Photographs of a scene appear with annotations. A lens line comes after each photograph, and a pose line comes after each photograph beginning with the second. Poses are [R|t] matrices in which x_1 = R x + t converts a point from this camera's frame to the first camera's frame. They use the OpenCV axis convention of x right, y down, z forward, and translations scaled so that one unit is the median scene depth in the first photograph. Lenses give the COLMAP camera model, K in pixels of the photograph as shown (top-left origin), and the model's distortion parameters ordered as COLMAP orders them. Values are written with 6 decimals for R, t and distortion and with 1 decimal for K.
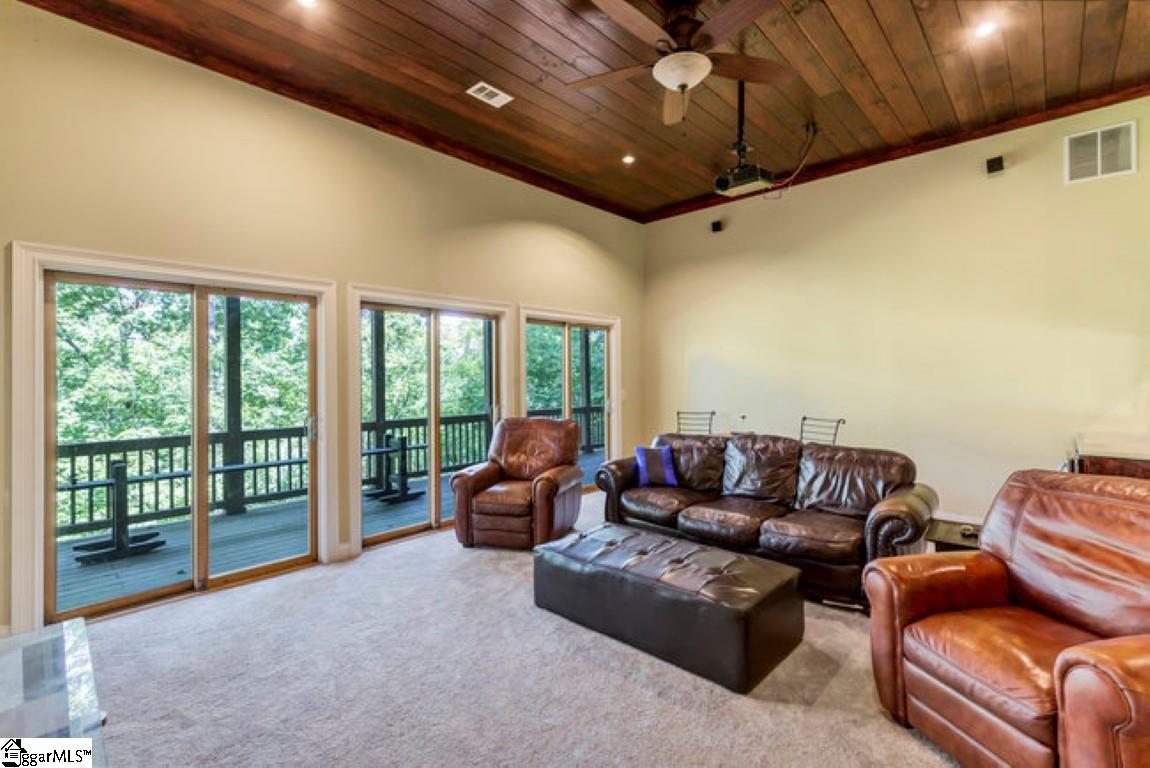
lens RADIAL K [[524.1, 0, 582.5], [0, 524.1, 401.0], [0, 0, 1]] dist [0.000702, 0.000118]
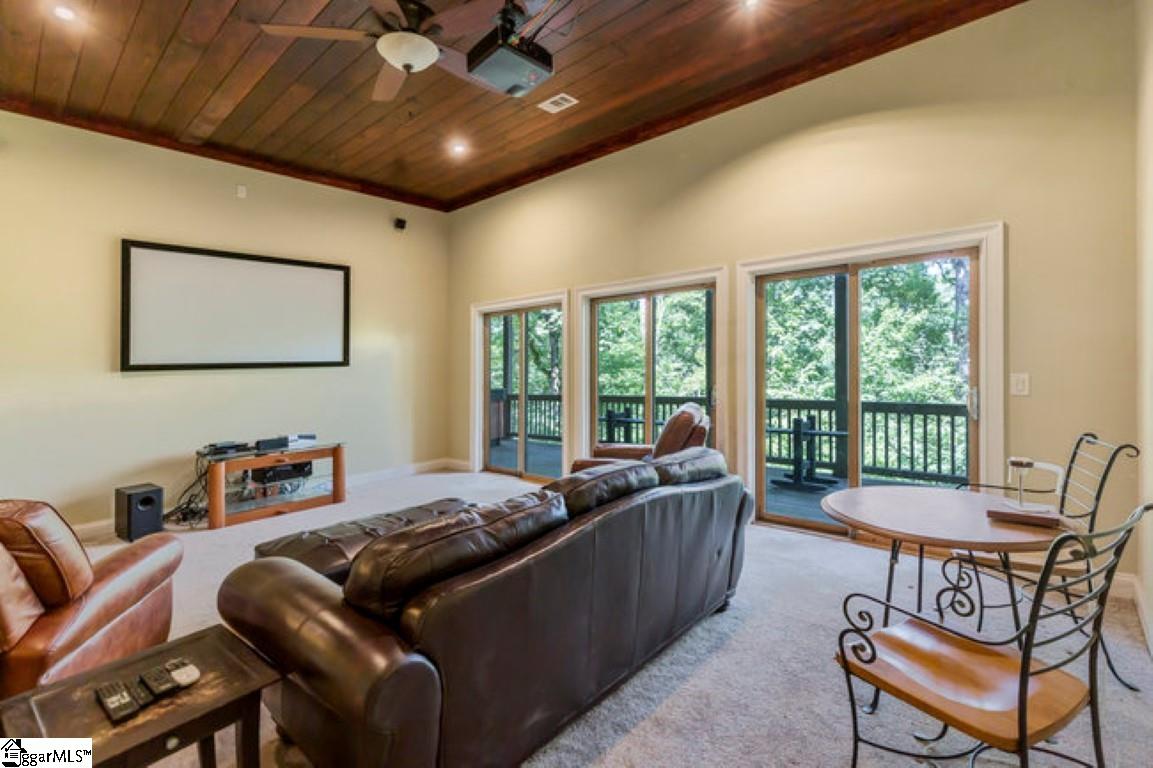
lens RADIAL K [[523.1, 0, 575.7], [0, 523.1, 354.9], [0, 0, 1]] dist [-0.000075, -0.000042]
pose [[0.013731, 0.000002, -0.999906, 0.575931], [-0.011517, 0.999934, -0.000156, -0.037375], [0.999839, 0.011519, 0.013730, 0.653670]]
